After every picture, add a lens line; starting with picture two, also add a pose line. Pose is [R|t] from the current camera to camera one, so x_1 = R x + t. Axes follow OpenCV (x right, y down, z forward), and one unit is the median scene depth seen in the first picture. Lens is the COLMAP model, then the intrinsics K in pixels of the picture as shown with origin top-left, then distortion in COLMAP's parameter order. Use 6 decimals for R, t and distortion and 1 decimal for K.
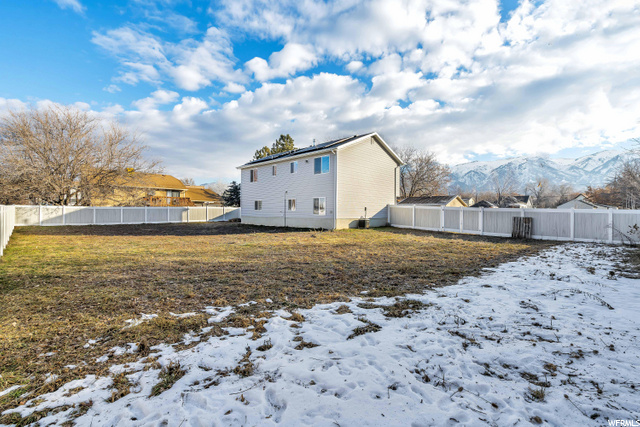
lens RADIAL K [[298.5, 0, 320.1], [0, 298.5, 205.5], [0, 0, 1]] dist [0.000180, 0.000050]
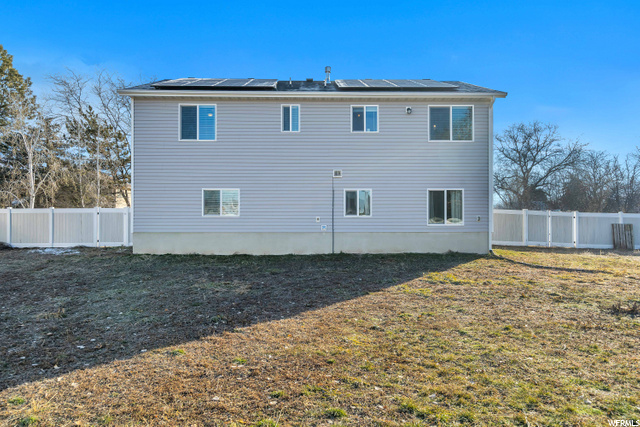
lens RADIAL K [[421.8, 0, 320.0], [0, 421.8, 213.5], [0, 0, 1]] dist [-0.000339, -0.000063]
pose [[0.678572, 0.002666, 0.734529, -0.600696], [-0.011948, 0.999901, 0.007409, 0.009053], [-0.734437, -0.013803, 0.678536, 0.634500]]
